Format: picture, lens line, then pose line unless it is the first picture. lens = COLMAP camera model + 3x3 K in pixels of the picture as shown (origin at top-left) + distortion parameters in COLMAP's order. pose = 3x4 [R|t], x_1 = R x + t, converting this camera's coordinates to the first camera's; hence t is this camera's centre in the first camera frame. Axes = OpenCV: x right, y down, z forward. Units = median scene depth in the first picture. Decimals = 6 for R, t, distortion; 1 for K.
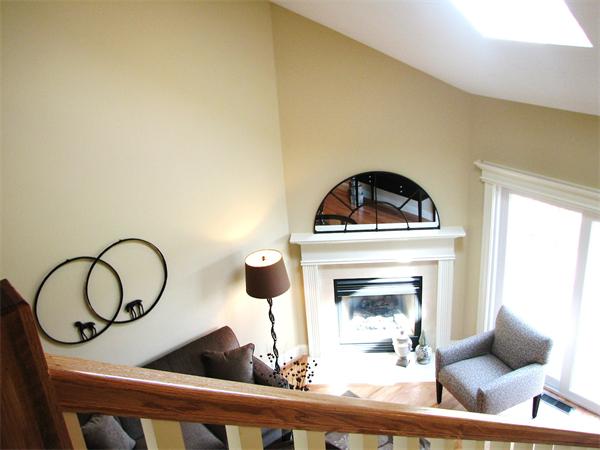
lens RADIAL K [[649.8, 0, 300.0], [0, 649.8, 225.0], [0, 0, 1]] dist [-0.209304, 0.306226]
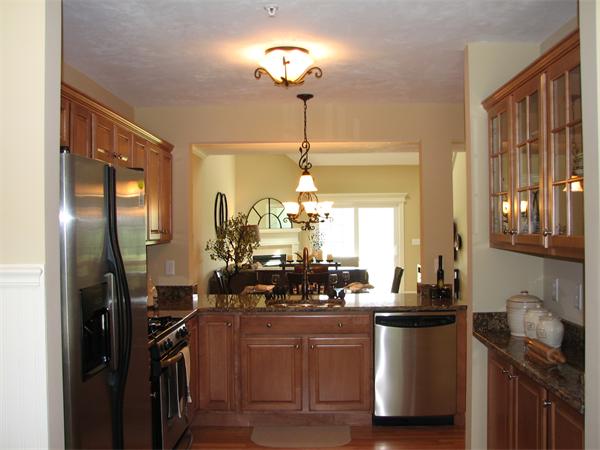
lens RADIAL K [[649.8, 0, 300.0], [0, 649.8, 225.0], [0, 0, 1]] dist [-0.209304, 0.306226]
pose [[0.674094, 0.067899, 0.735518, -1.346817], [0.278727, 0.898767, -0.338421, 0.730677], [-0.684038, 0.433136, 0.586929, -0.285792]]
